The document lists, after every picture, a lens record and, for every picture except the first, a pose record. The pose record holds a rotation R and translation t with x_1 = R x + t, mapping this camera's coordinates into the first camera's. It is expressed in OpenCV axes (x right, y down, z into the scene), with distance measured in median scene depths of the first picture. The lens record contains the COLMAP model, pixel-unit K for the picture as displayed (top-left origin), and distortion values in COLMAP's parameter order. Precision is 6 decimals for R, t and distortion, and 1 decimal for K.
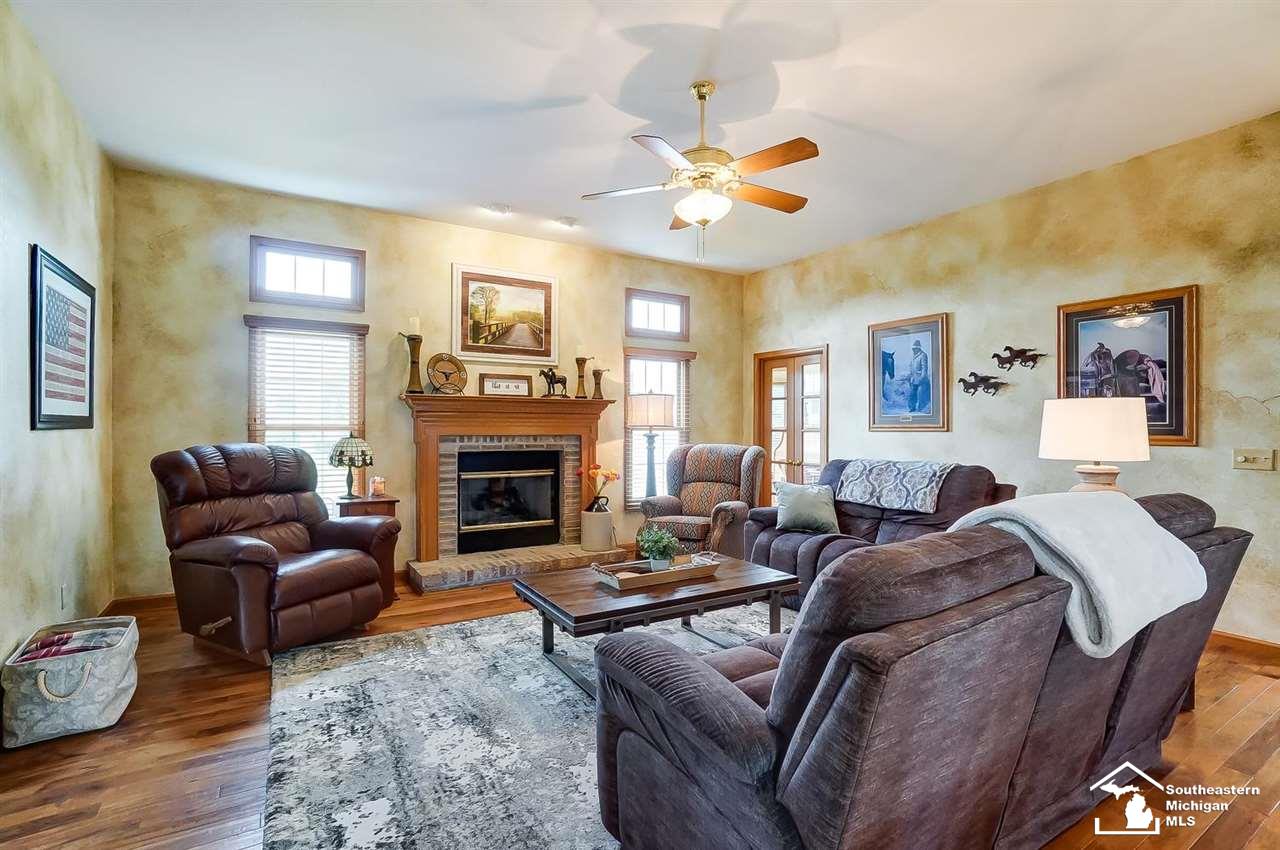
lens RADIAL K [[571.3, 0, 649.3], [0, 571.3, 423.6], [0, 0, 1]] dist [-0.043878, 0.001013]
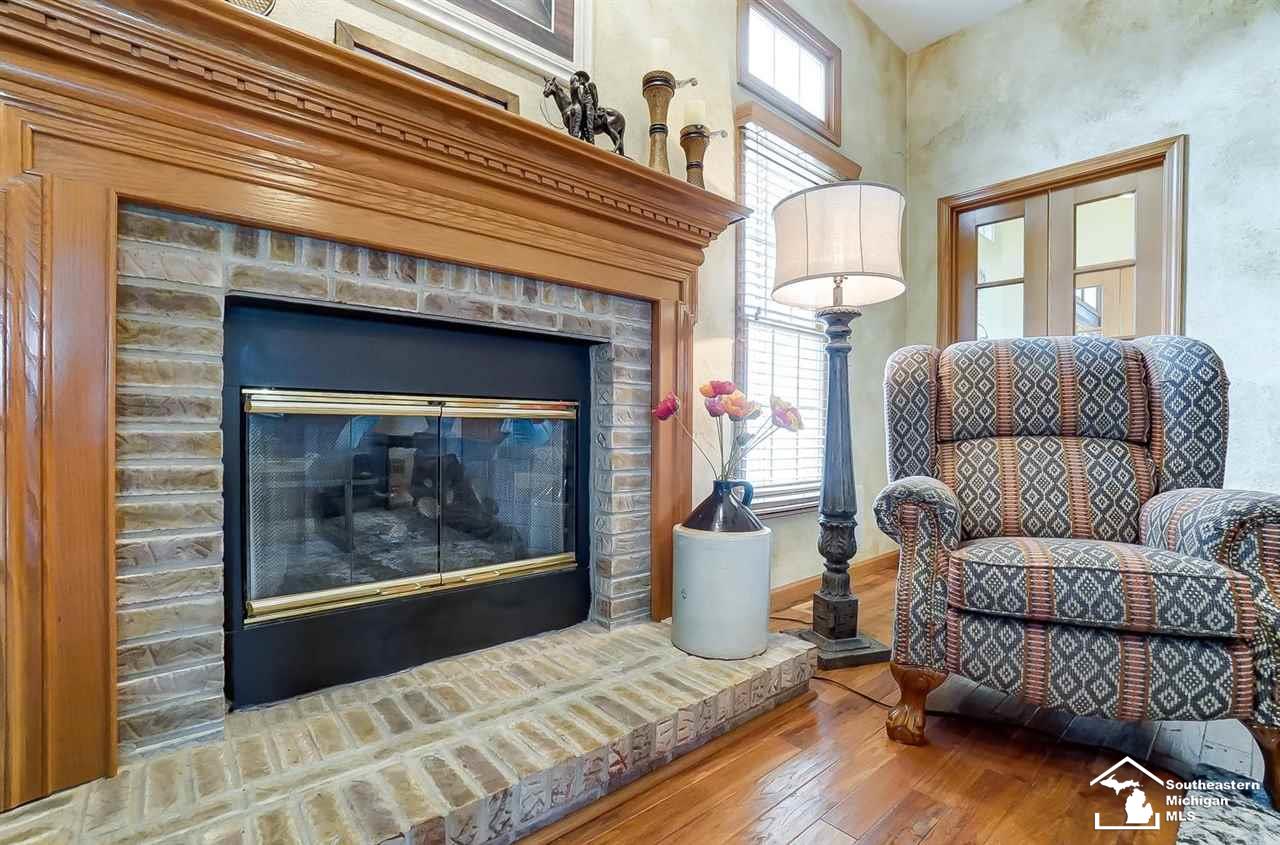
lens RADIAL K [[571.3, 0, 636.9], [0, 571.3, 424.7], [0, 0, 1]] dist [-0.043878, 0.001013]
pose [[0.990496, 0.003790, 0.137491, -0.180345], [-0.004542, 0.999976, 0.005158, 0.092748], [-0.137469, -0.005734, 0.990490, 0.676372]]
